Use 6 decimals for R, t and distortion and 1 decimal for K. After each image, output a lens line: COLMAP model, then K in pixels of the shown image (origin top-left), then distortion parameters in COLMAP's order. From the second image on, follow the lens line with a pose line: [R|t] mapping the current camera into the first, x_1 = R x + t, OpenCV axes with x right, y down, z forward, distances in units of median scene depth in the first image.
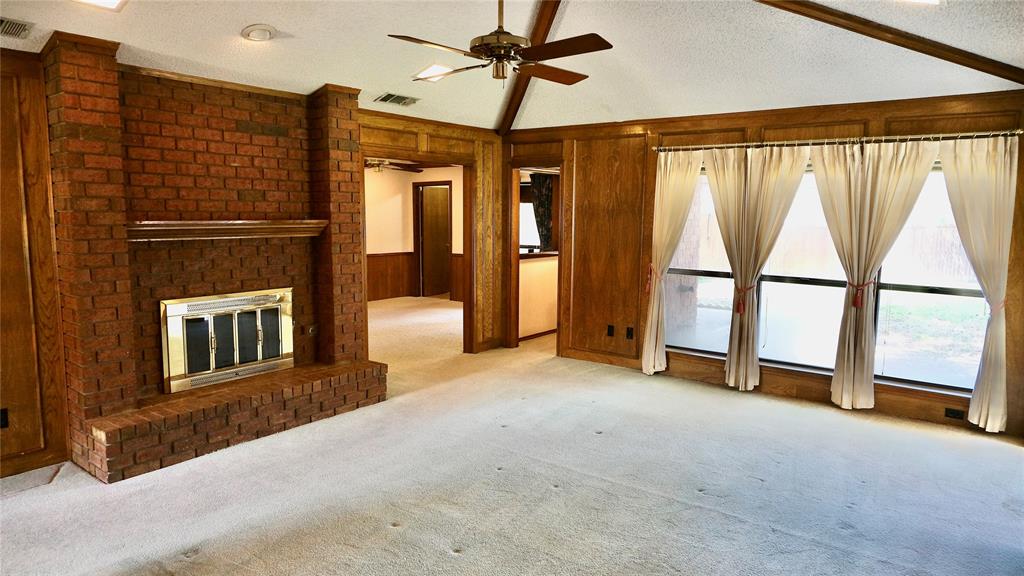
lens RADIAL K [[651.5, 0, 512.7], [0, 651.5, 291.4], [0, 0, 1]] dist [-0.003464, 0.006215]
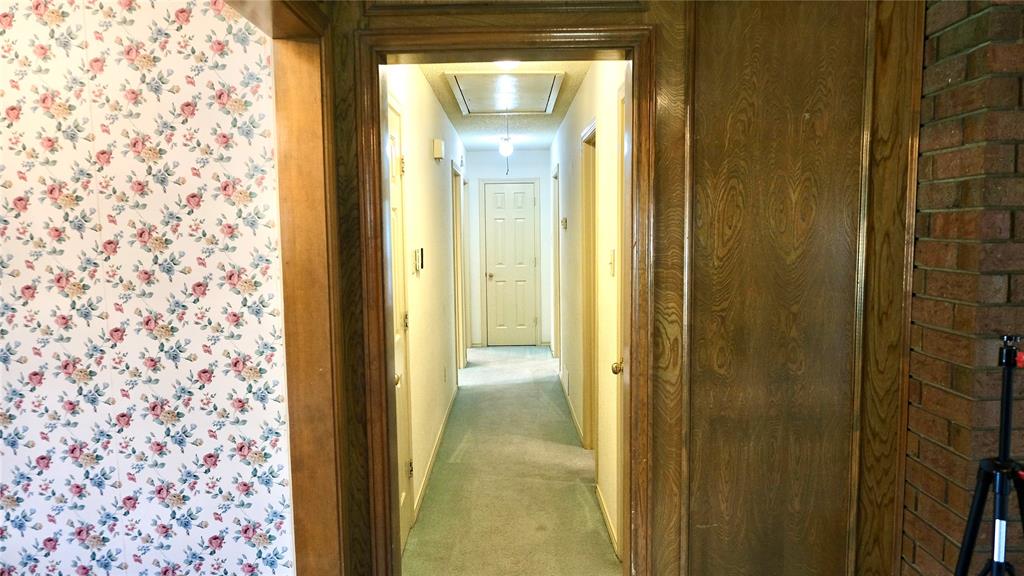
lens RADIAL K [[651.5, 0, 511.2], [0, 651.5, 286.2], [0, 0, 1]] dist [-0.003464, 0.006215]
pose [[0.608305, 0.056963, -0.791656, -0.509422], [-0.070509, 0.997356, 0.017584, -0.054981], [0.790565, 0.045123, 0.610713, 0.469507]]
